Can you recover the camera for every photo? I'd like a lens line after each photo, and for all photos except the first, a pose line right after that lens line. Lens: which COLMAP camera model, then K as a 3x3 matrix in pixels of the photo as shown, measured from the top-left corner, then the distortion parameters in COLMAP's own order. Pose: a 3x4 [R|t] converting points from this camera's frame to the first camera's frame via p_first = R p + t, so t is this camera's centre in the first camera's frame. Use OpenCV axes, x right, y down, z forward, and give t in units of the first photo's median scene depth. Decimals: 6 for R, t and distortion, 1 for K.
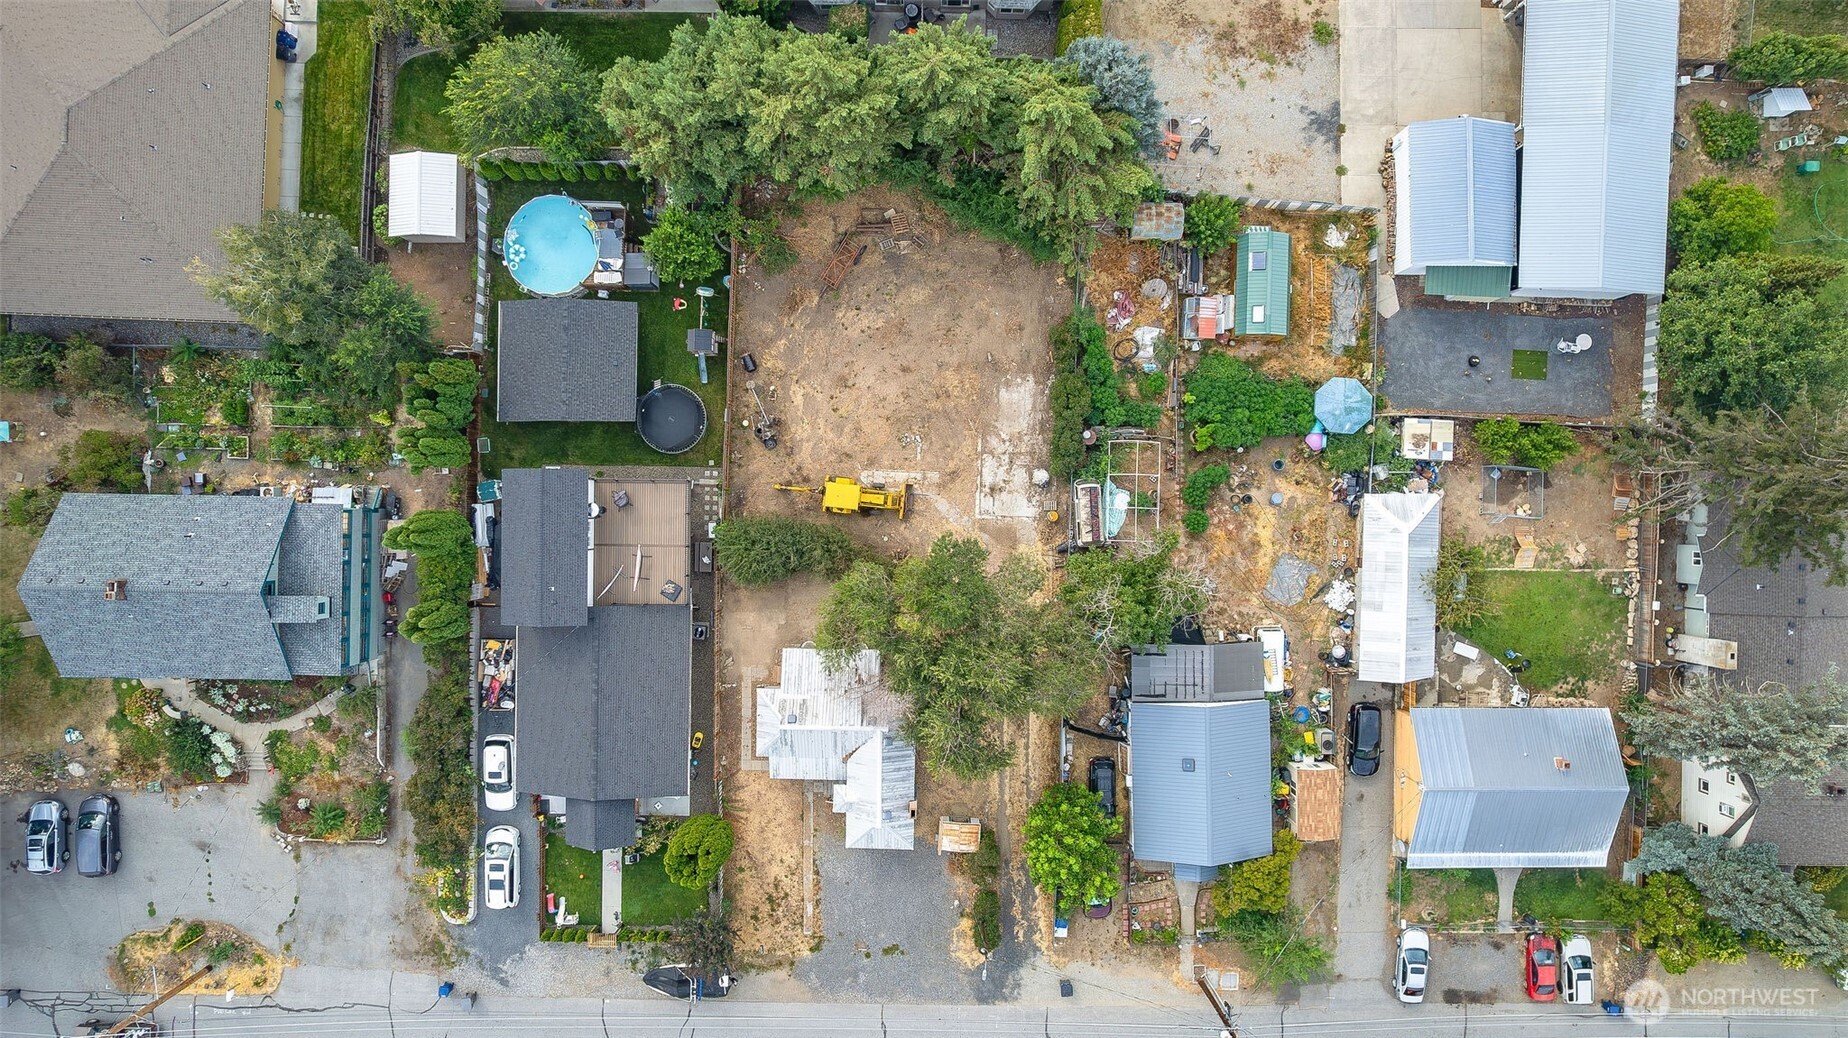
lens RADIAL K [[1137.1, 0, 926.3], [0, 1137.1, 508.6], [0, 0, 1]] dist [-0.016742, 0.000044]
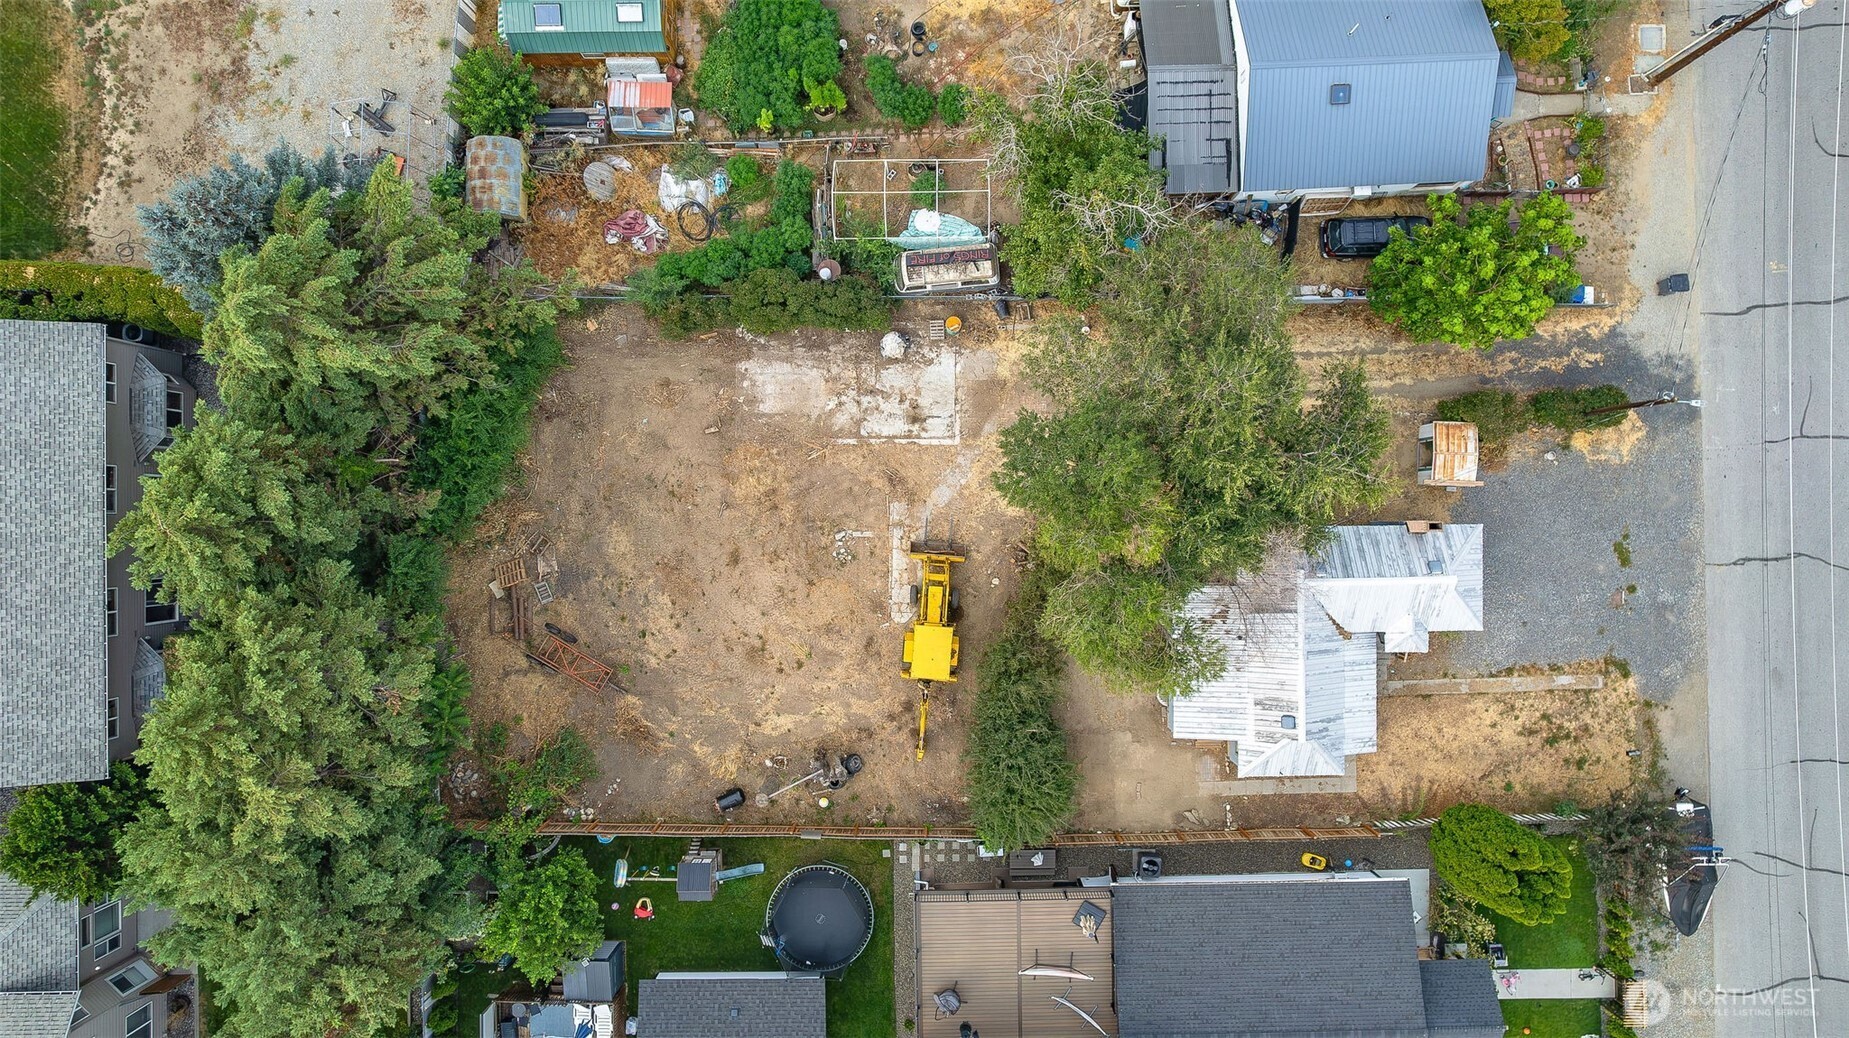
lens RADIAL K [[1137.8, 0, 942.2], [0, 1137.8, 522.2], [0, 0, 1]] dist [-0.016742, 0.000044]
pose [[-0.029606, -0.999550, 0.004833, -0.004239], [0.999532, -0.029568, 0.007797, -0.008051], [-0.007651, 0.005062, 0.999958, 0.352500]]
